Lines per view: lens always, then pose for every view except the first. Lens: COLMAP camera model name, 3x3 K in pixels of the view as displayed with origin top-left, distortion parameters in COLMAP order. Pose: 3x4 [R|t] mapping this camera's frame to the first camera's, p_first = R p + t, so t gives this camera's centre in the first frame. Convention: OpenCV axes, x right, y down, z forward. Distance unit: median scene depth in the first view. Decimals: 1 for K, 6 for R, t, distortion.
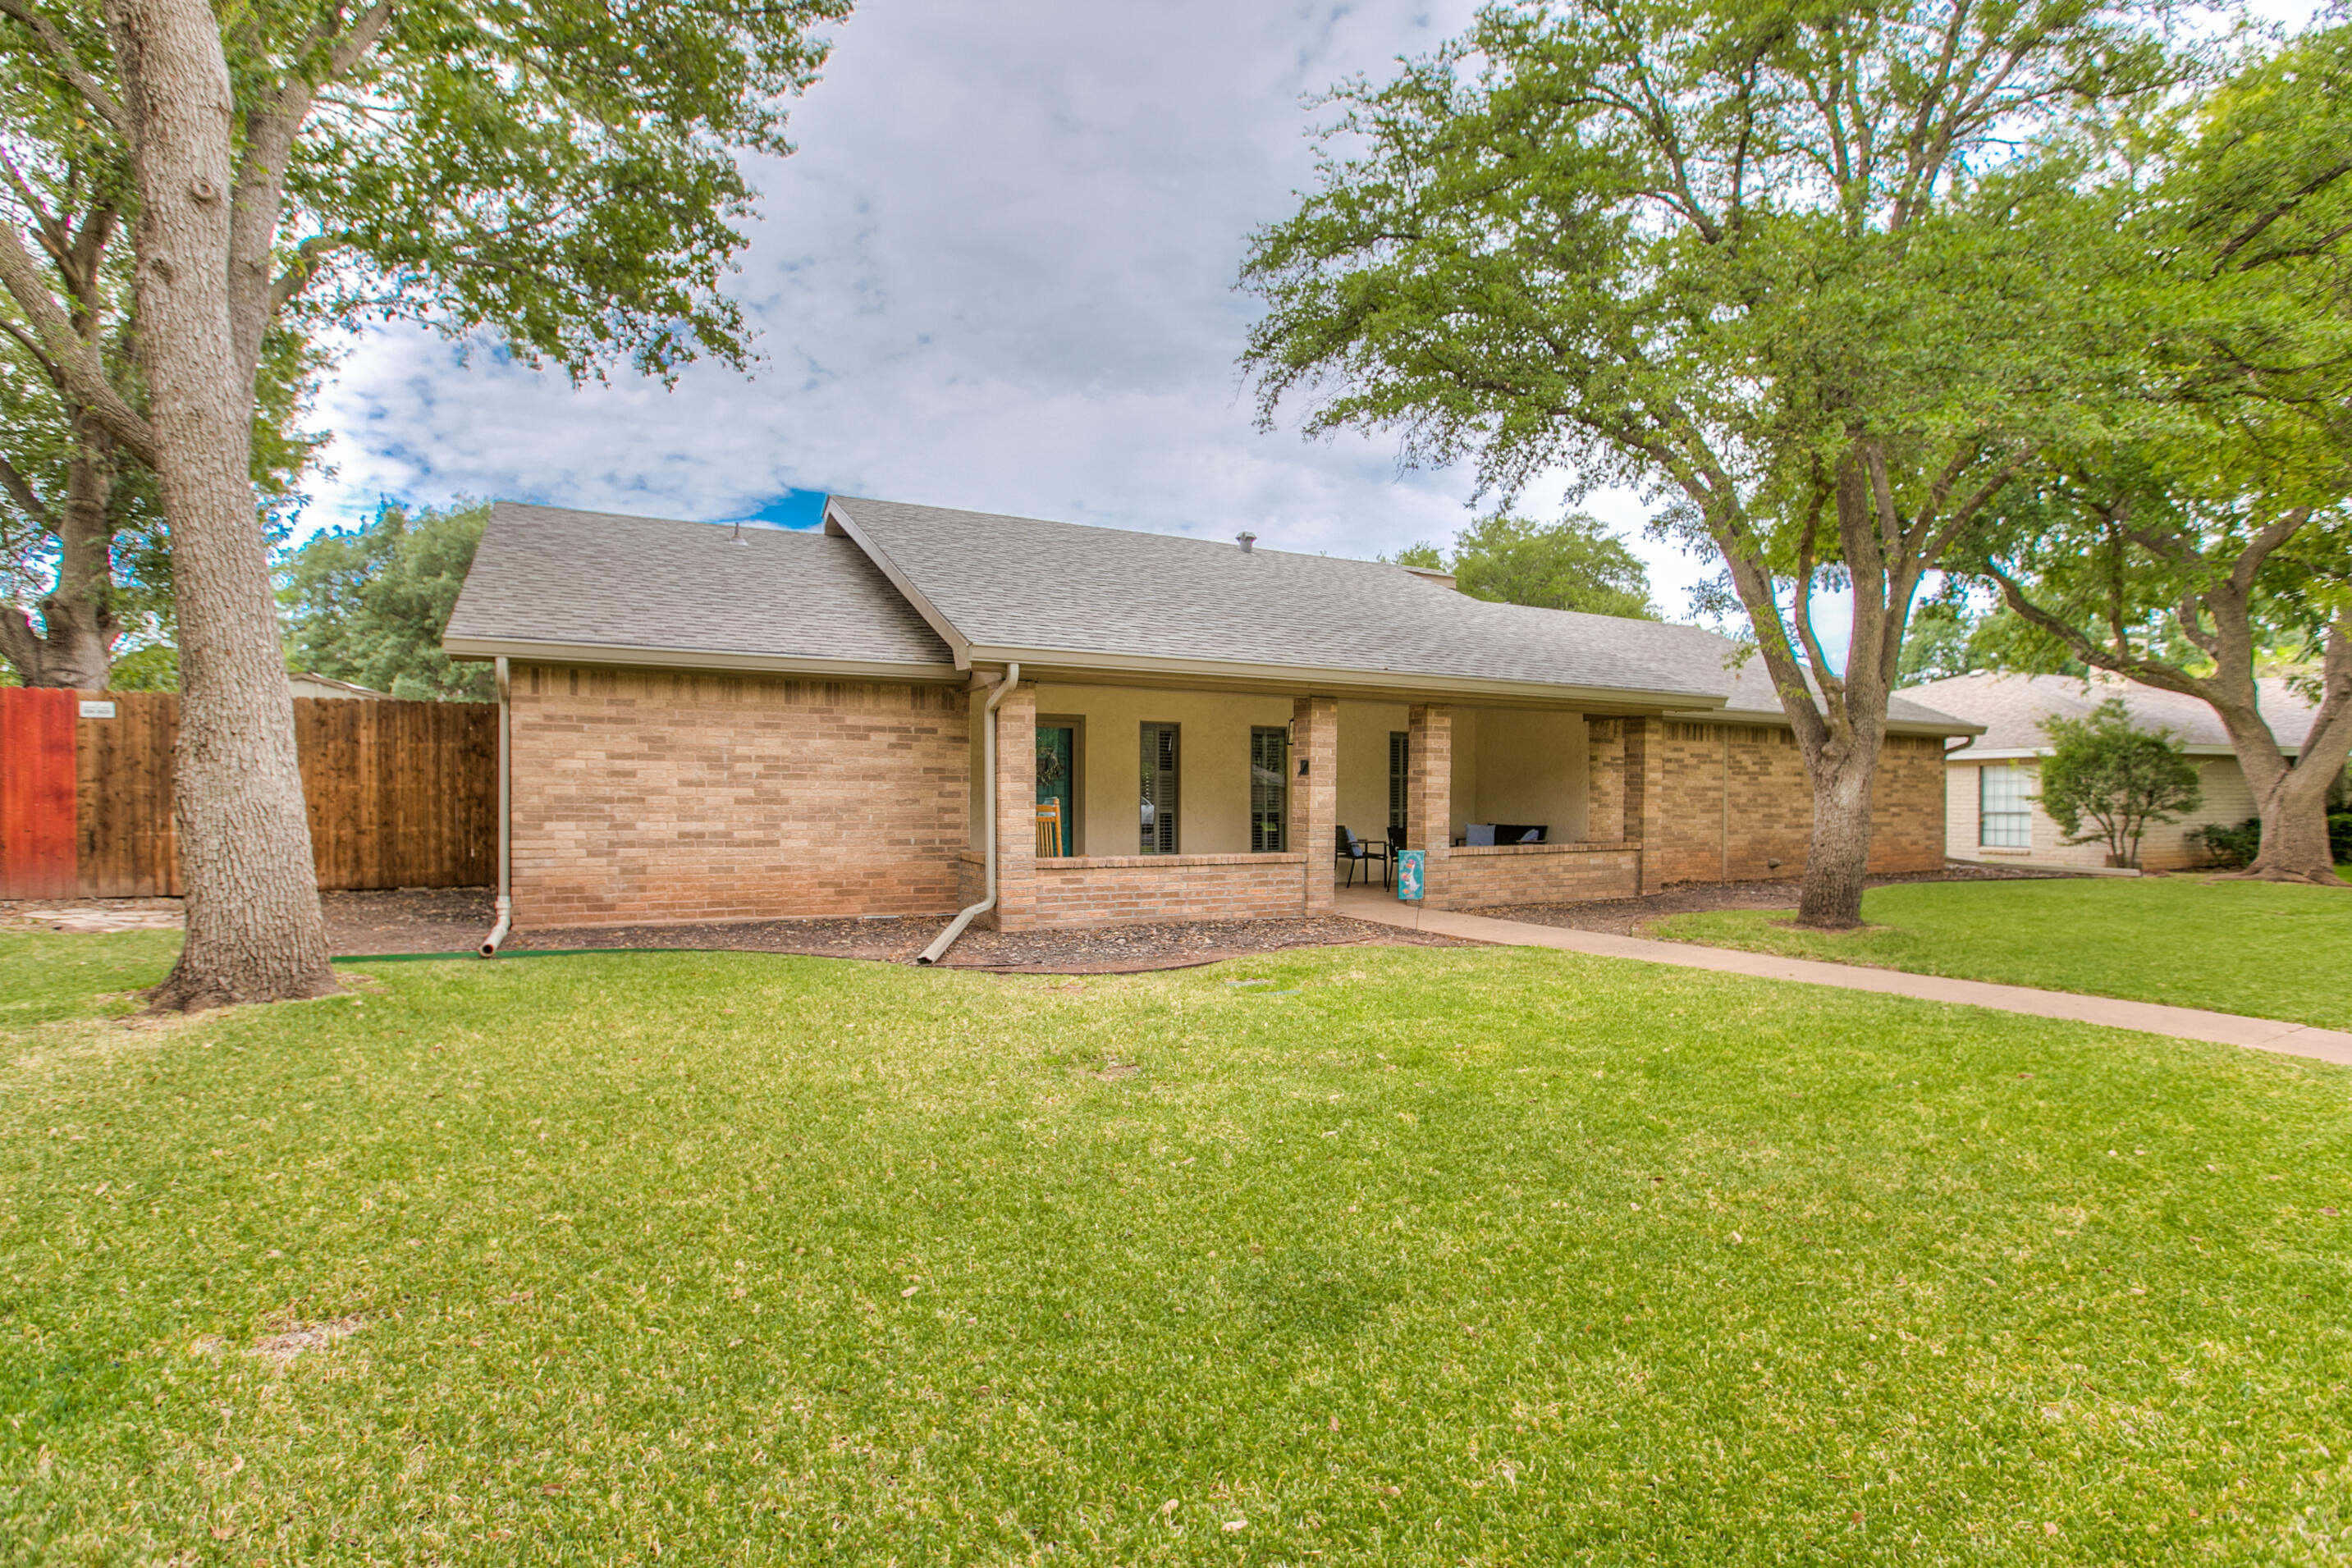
lens RADIAL K [[1086.7, 0, 1176.0], [0, 1086.7, 784.0], [0, 0, 1]] dist [-0.056375, 0.000060]
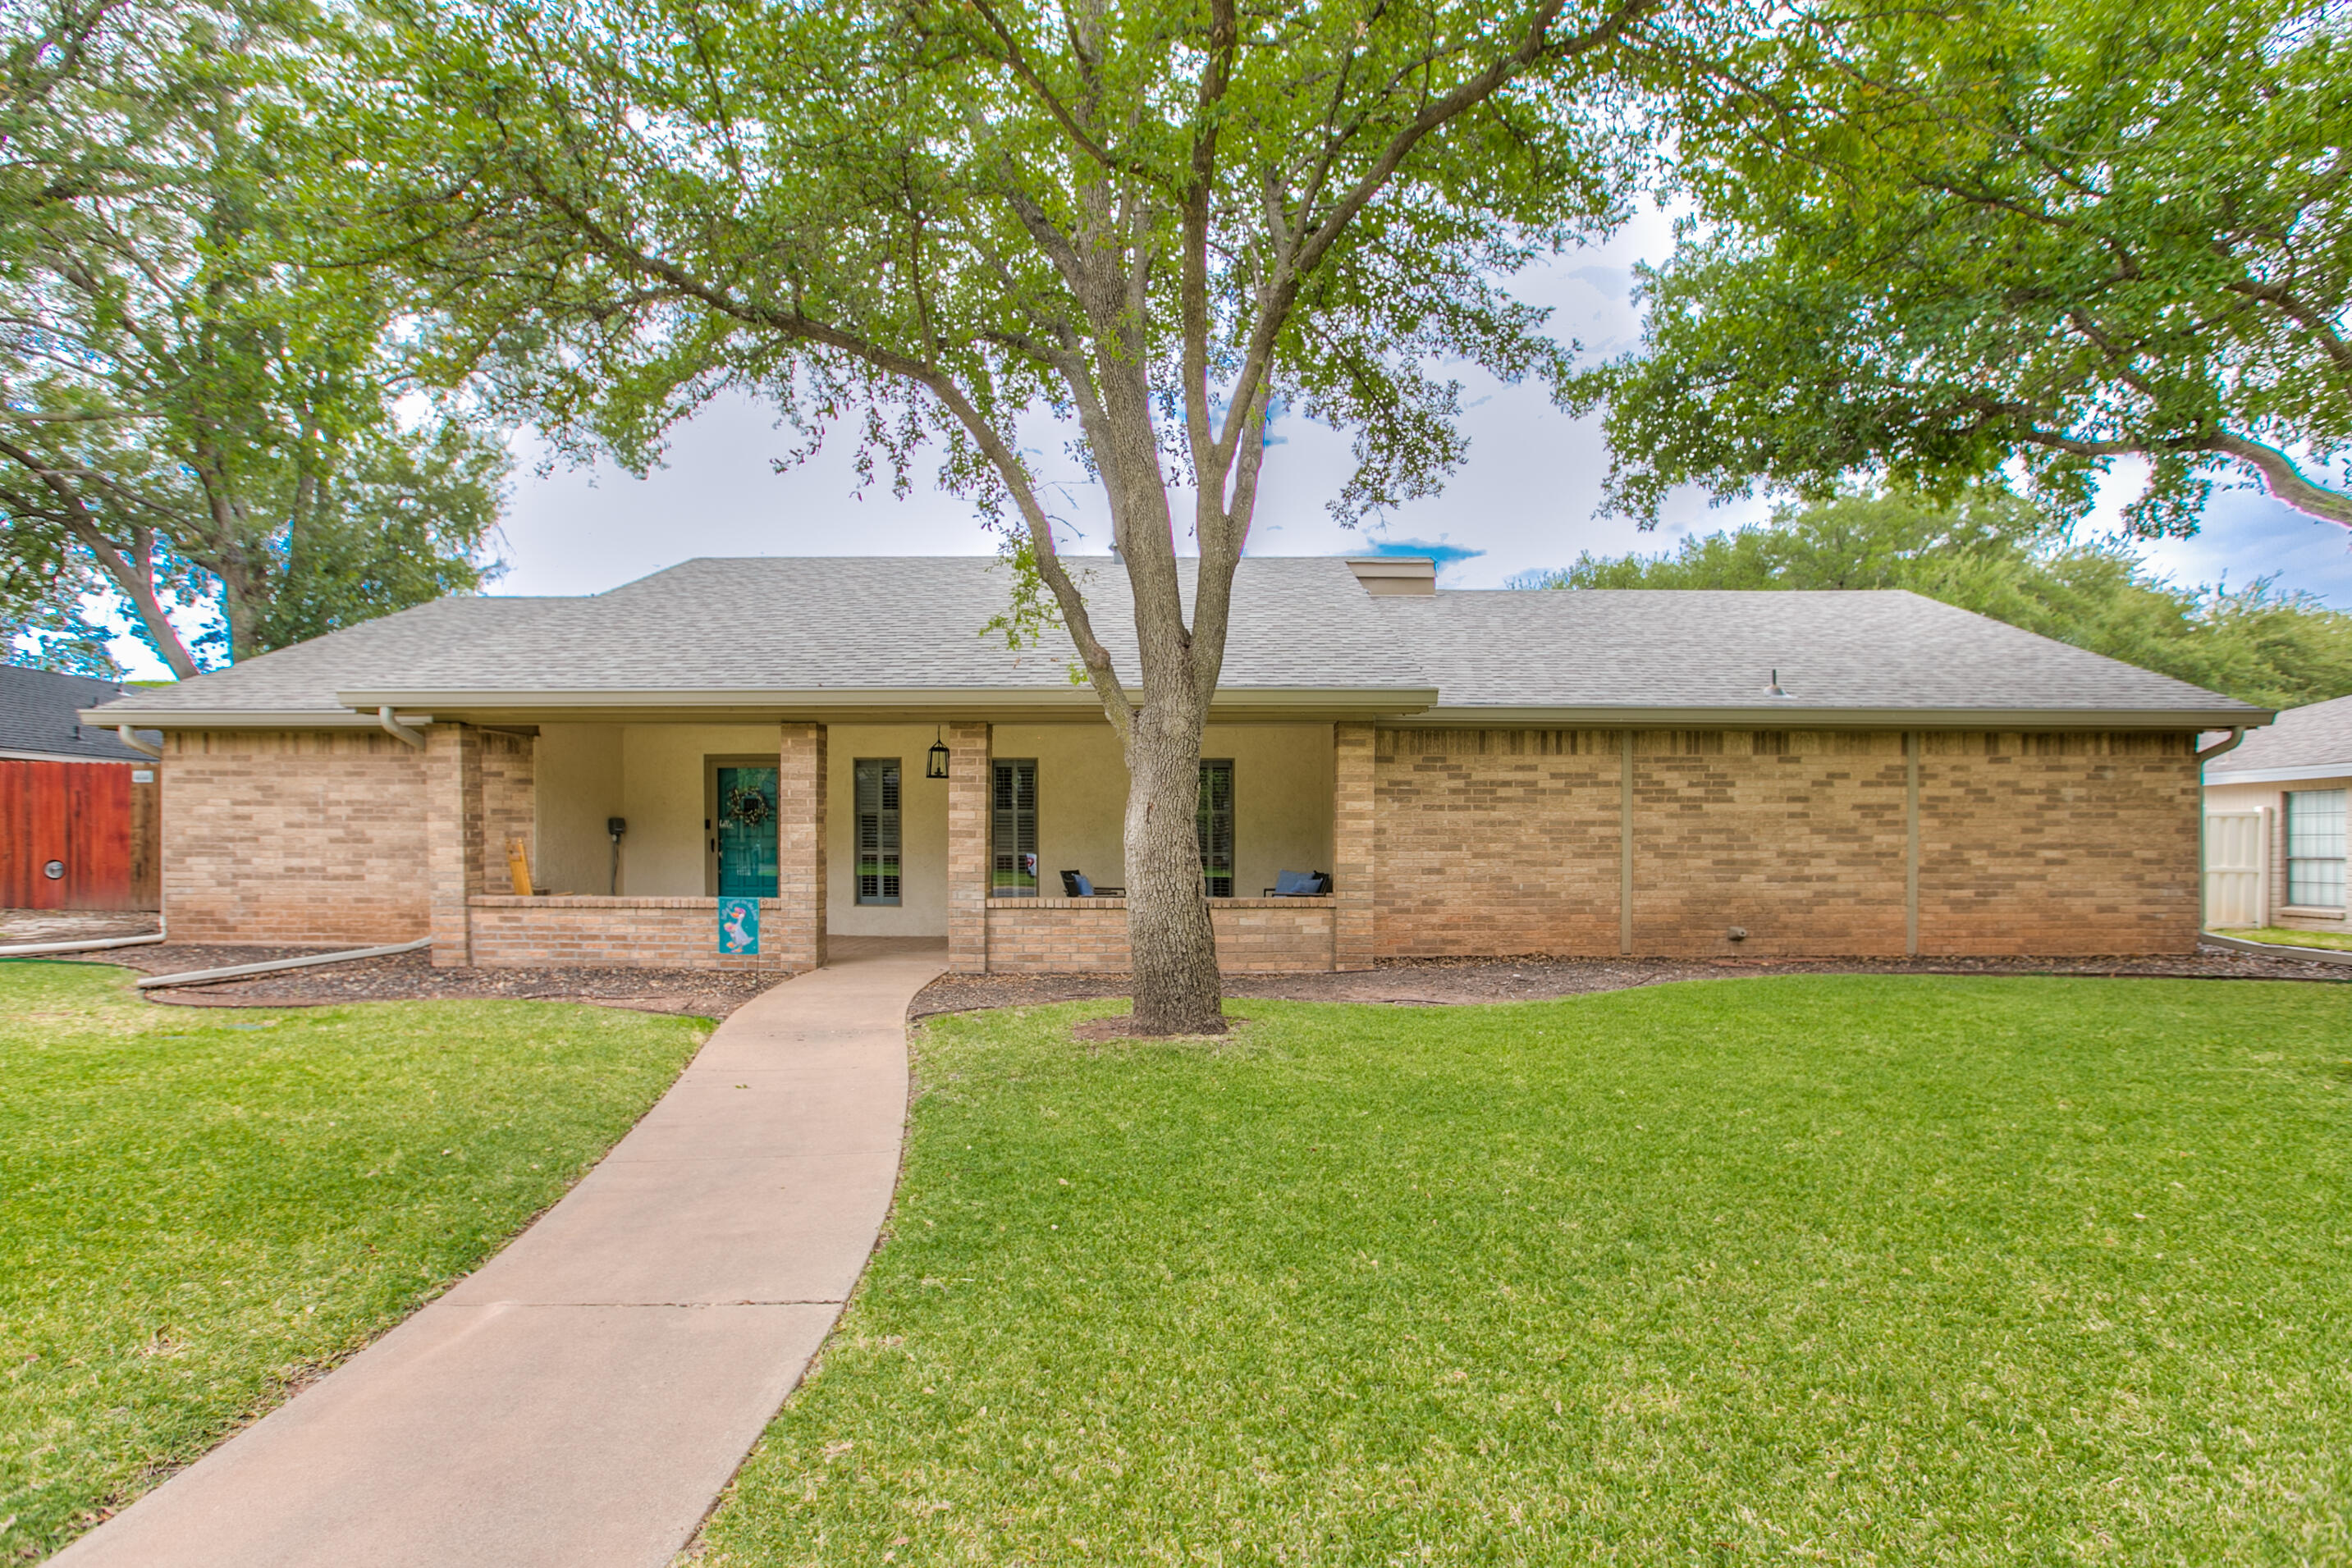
lens RADIAL K [[1133.0, 0, 1171.7], [0, 1133.0, 789.4], [0, 0, 1]] dist [-0.047668, 0.000049]
pose [[0.891657, -0.025131, -0.452014, 0.873881], [0.007709, 0.999156, -0.040344, 0.015004], [0.452646, 0.032488, 0.891098, 0.340664]]
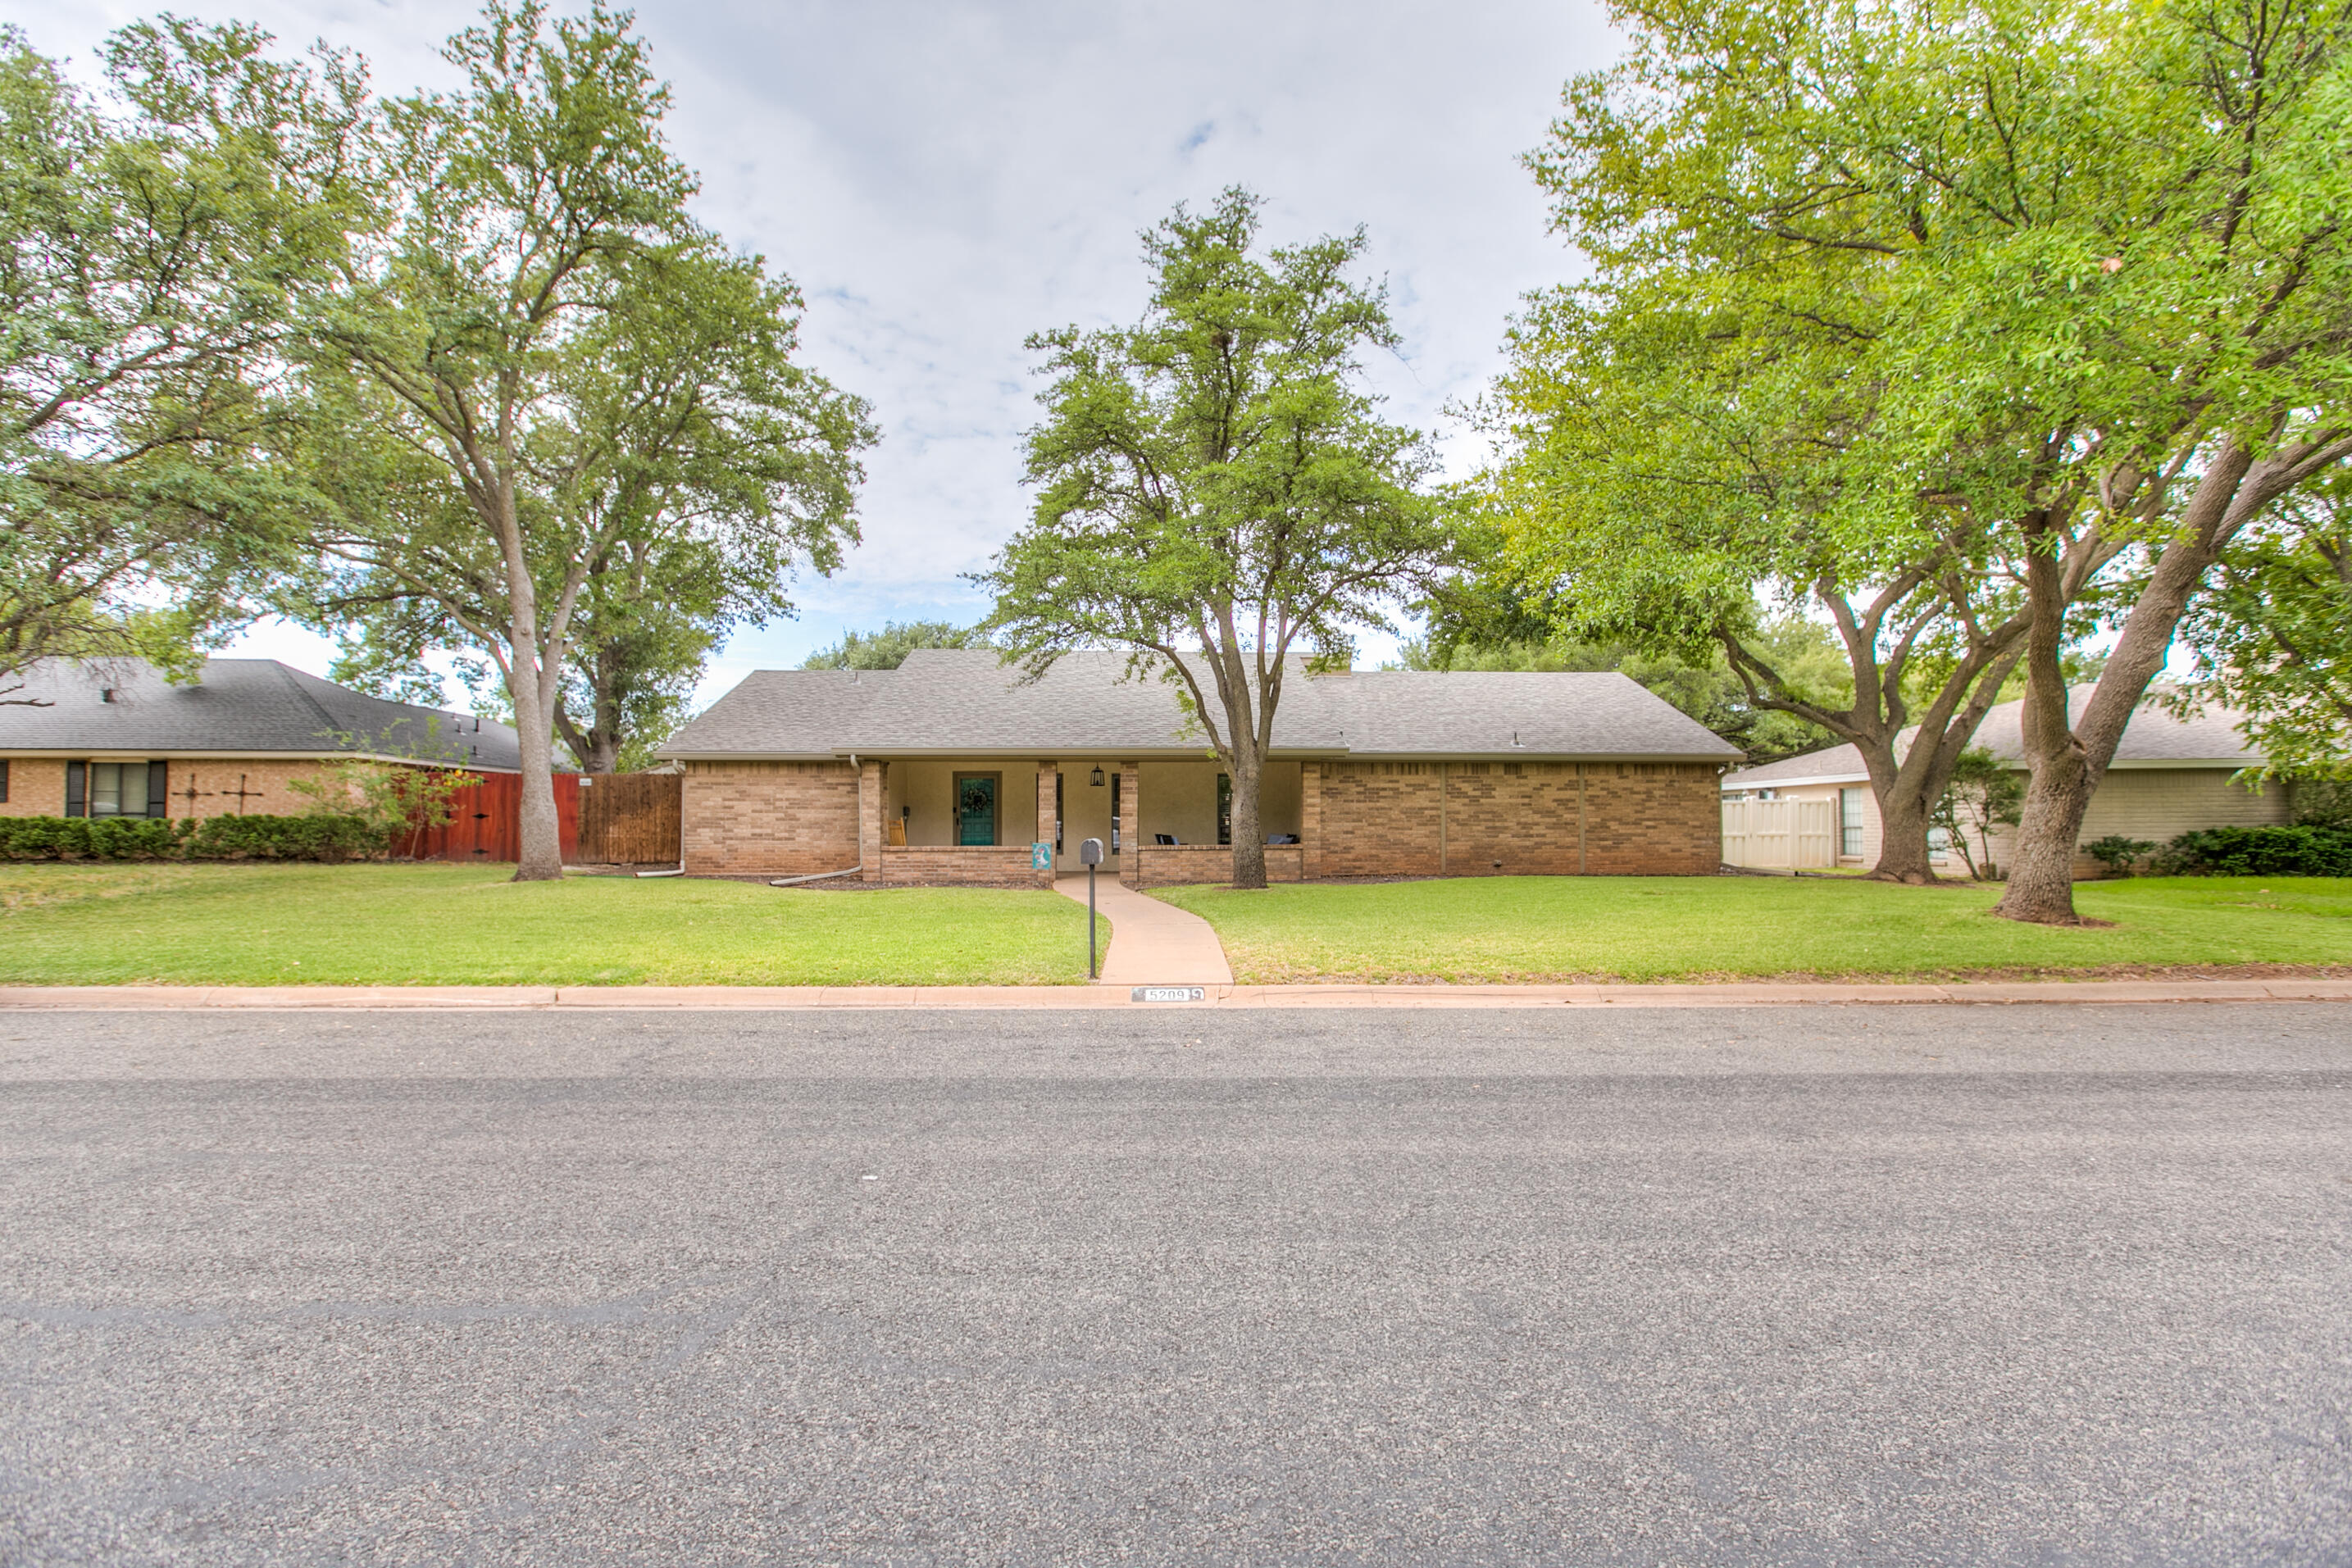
lens RADIAL K [[1086.7, 0, 1176.0], [0, 1086.7, 784.0], [0, 0, 1]] dist [-0.056375, 0.000060]
pose [[0.916639, -0.021041, -0.399162, 1.141019], [0.010535, 0.999538, -0.028496, 0.014318], [0.399578, 0.021916, 0.916437, -0.642885]]
